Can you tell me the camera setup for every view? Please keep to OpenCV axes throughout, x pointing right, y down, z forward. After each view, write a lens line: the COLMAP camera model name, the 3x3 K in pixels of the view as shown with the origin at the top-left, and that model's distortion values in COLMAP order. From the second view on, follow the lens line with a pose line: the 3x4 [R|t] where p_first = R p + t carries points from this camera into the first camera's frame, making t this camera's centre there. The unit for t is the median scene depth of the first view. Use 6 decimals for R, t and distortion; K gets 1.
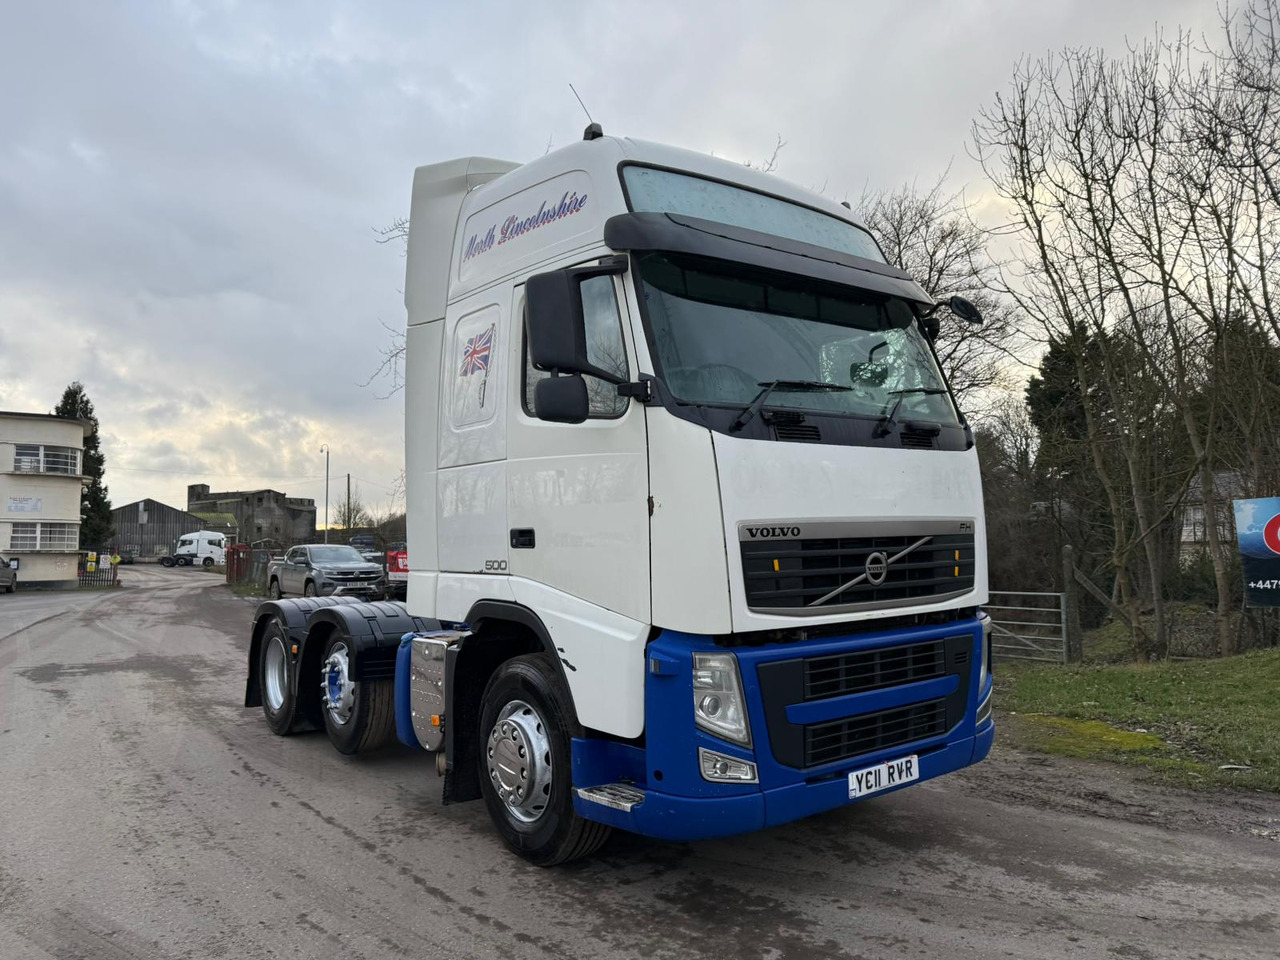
lens RADIAL K [[903.7, 0, 628.6], [0, 903.7, 462.5], [0, 0, 1]] dist [0.023533, -0.020339]
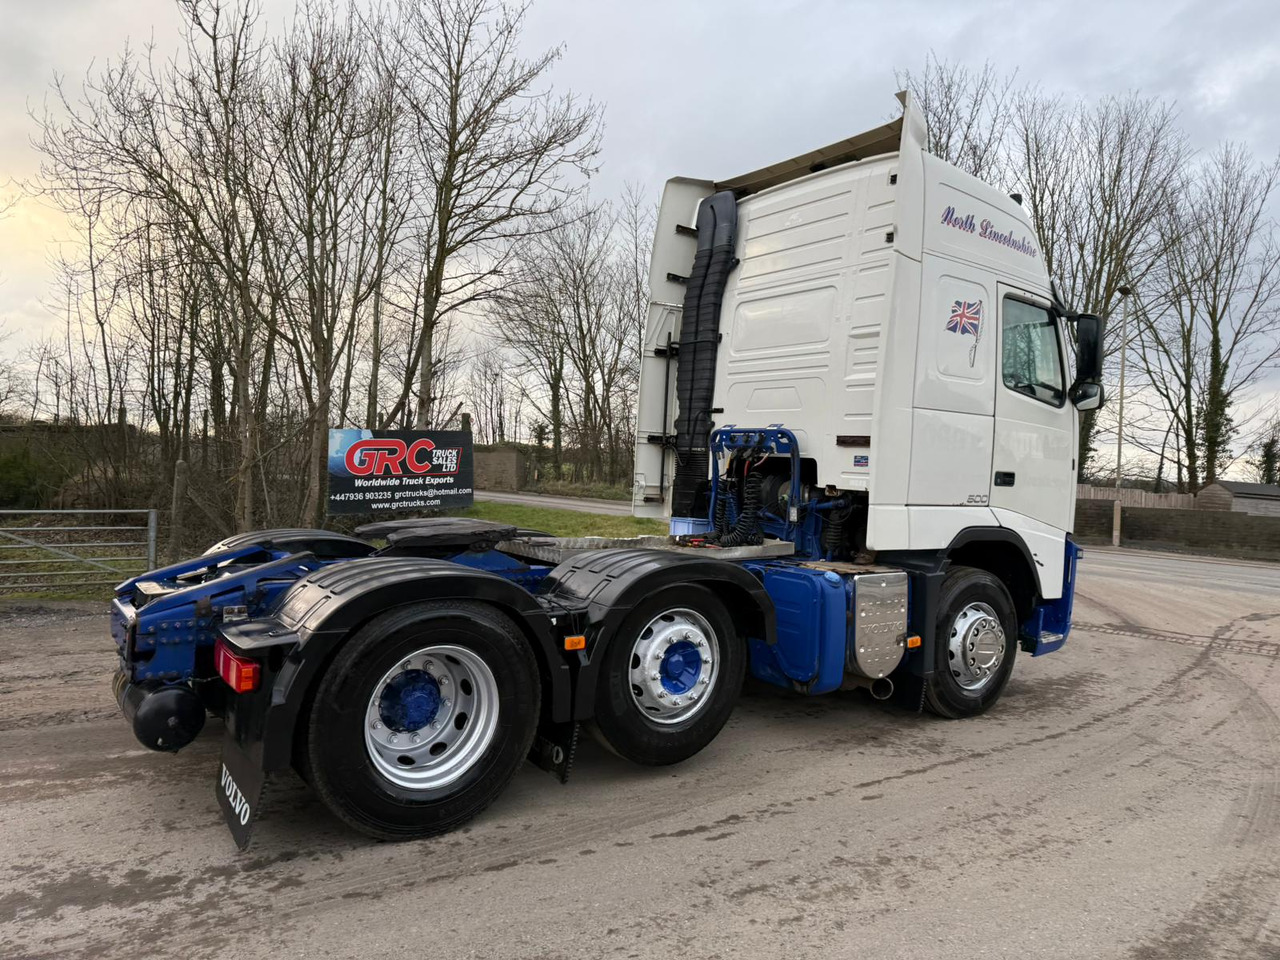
lens RADIAL K [[907.9, 0, 641.9], [0, 907.9, 470.4], [0, 0, 1]] dist [0.038075, -0.037407]
pose [[0.029094, 0.009208, 0.999534, -1.360703], [-0.121805, 0.992538, -0.005598, 0.132169], [-0.992128, -0.121585, 0.029998, 1.366602]]
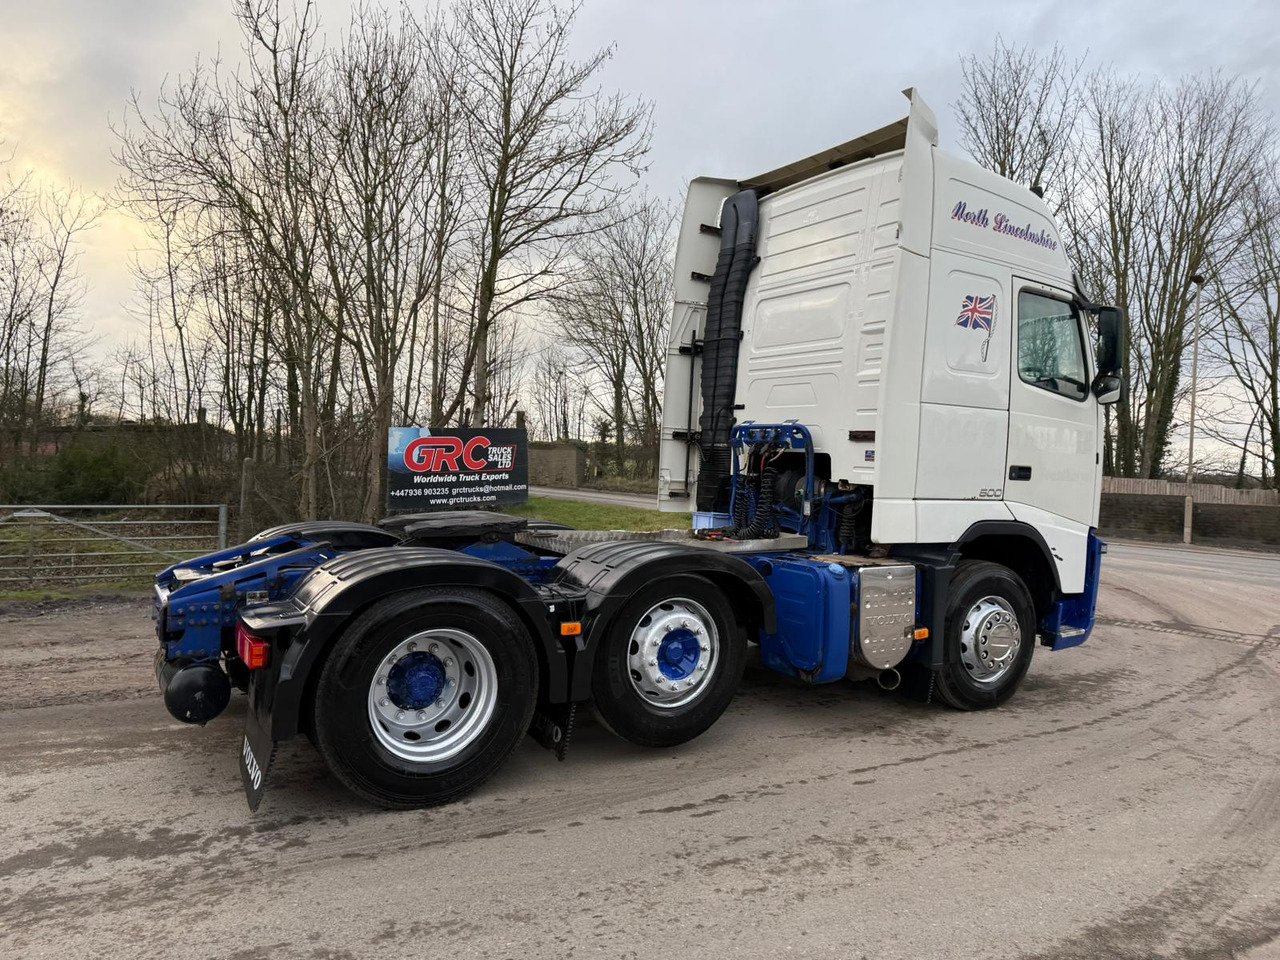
lens RADIAL K [[906.4, 0, 646.4], [0, 906.4, 479.4], [0, 0, 1]] dist [0.048432, -0.050972]
pose [[0.101529, -0.004439, 0.994823, -1.393501], [-0.119376, 0.992710, 0.016613, 0.125387], [-0.987644, -0.120445, 0.100259, 1.290173]]
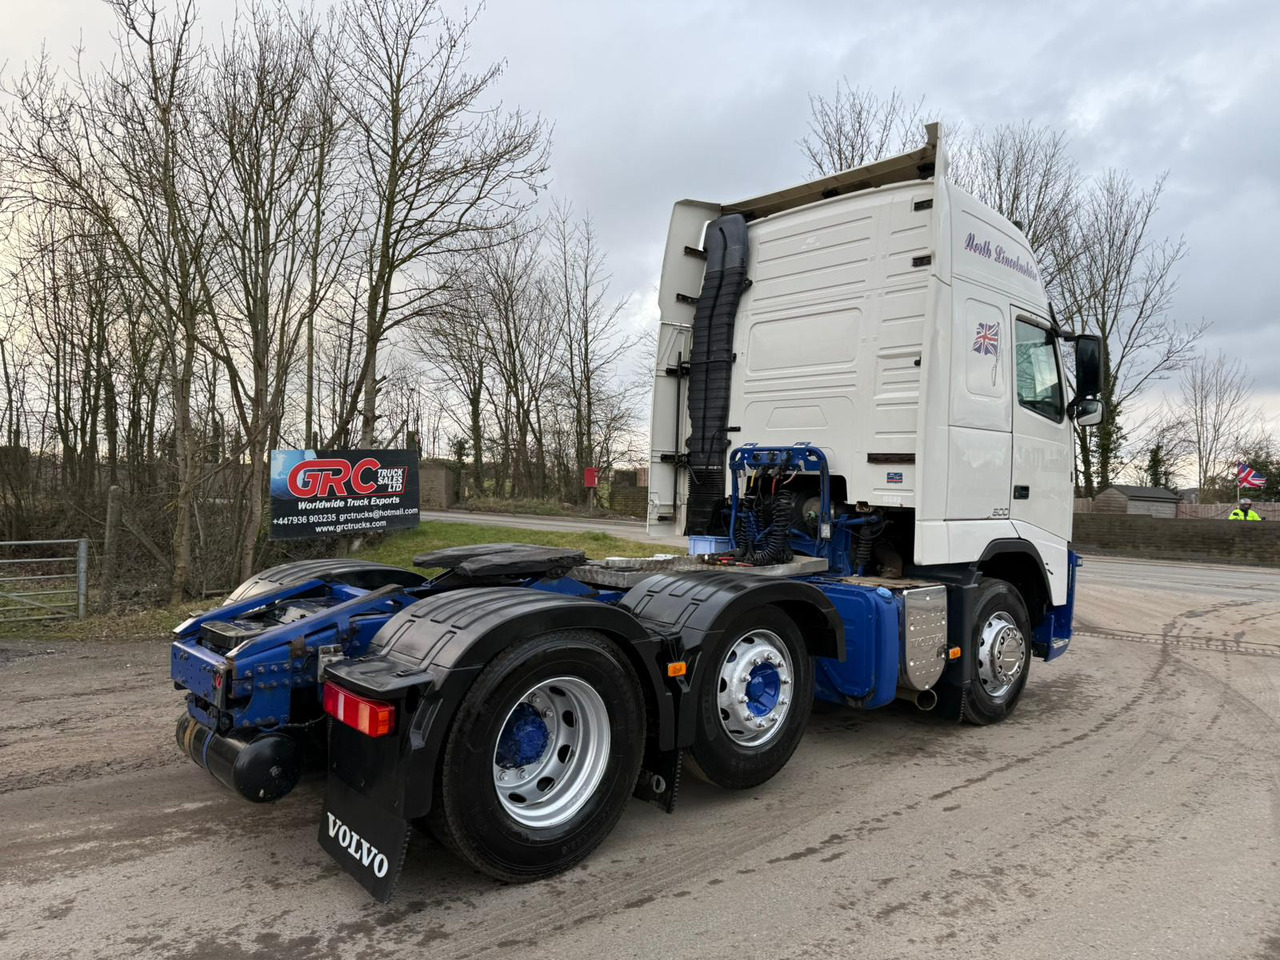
lens RADIAL K [[908.6, 0, 648.0], [0, 908.6, 461.7], [0, 0, 1]] dist [0.035612, -0.036936]
pose [[-0.082946, 0.033079, 0.996005, -1.357065], [-0.102145, 0.993903, -0.041515, 0.141526], [-0.991305, -0.105180, -0.079062, 1.546037]]
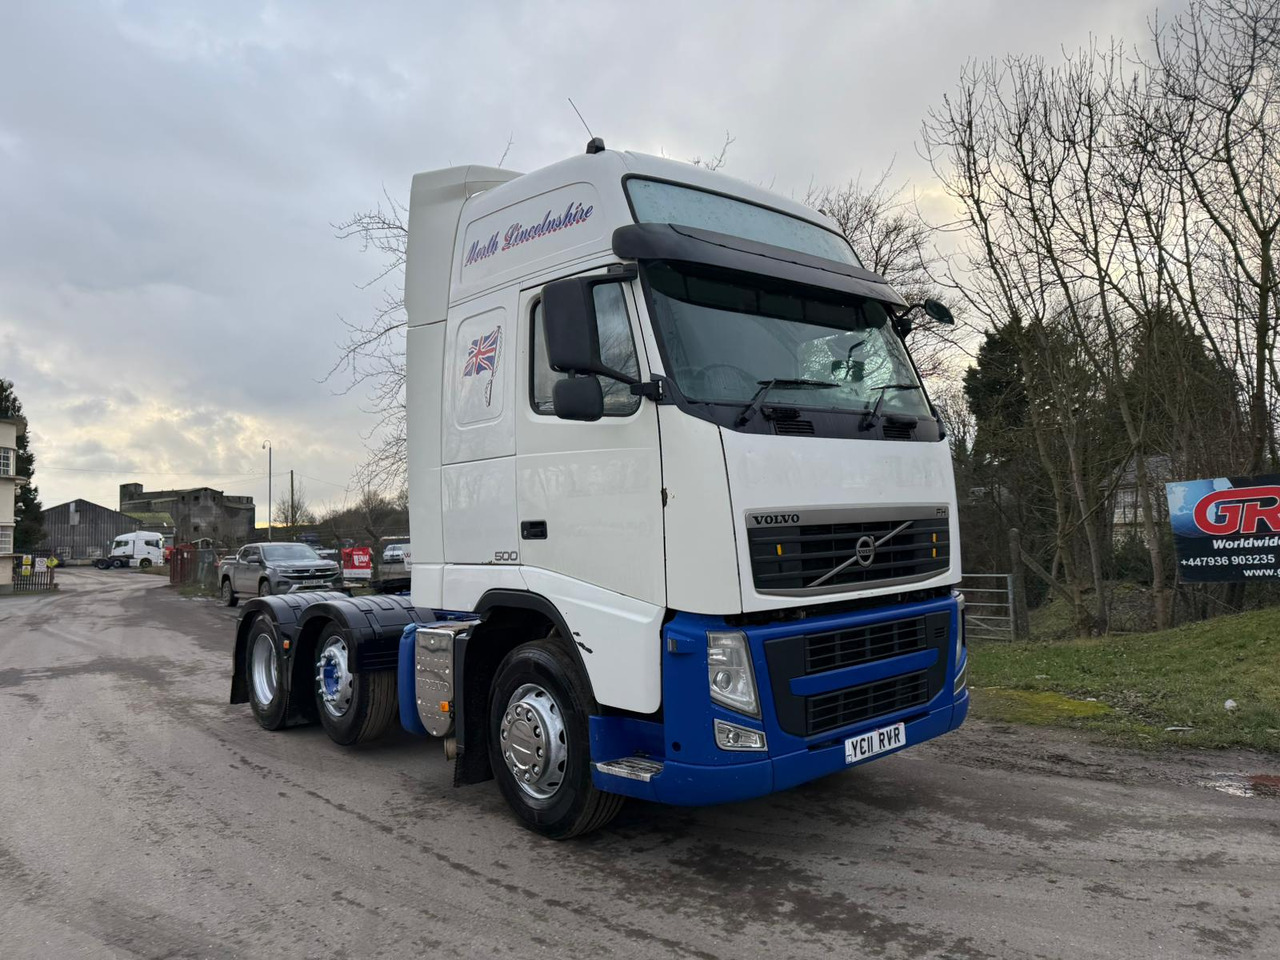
lens RADIAL K [[902.7, 0, 632.5], [0, 902.7, 454.0], [0, 0, 1]] dist [0.035352, -0.038035]
pose [[0.997893, -0.013719, 0.063413, -0.062038], [0.013728, 0.999906, 0.000291, -0.003119], [-0.063411, 0.000580, 0.997987, -0.055103]]
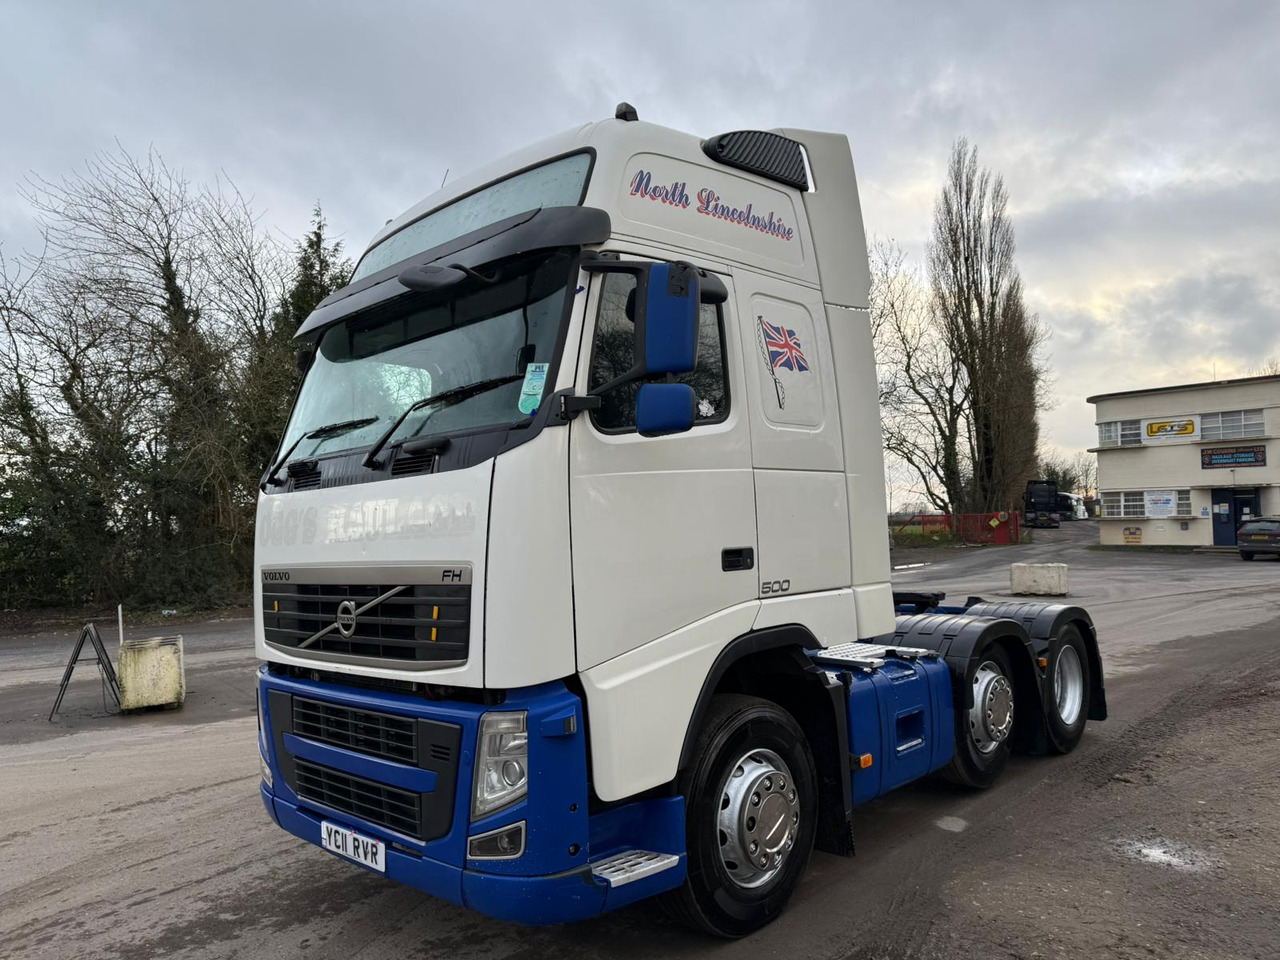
lens RADIAL K [[902.7, 0, 632.5], [0, 902.7, 454.0], [0, 0, 1]] dist [0.035352, -0.038035]
pose [[0.146224, -0.067098, -0.986973, 1.075315], [0.118393, 0.991713, -0.049880, 0.026525], [0.982141, -0.109557, 0.152956, 1.007238]]
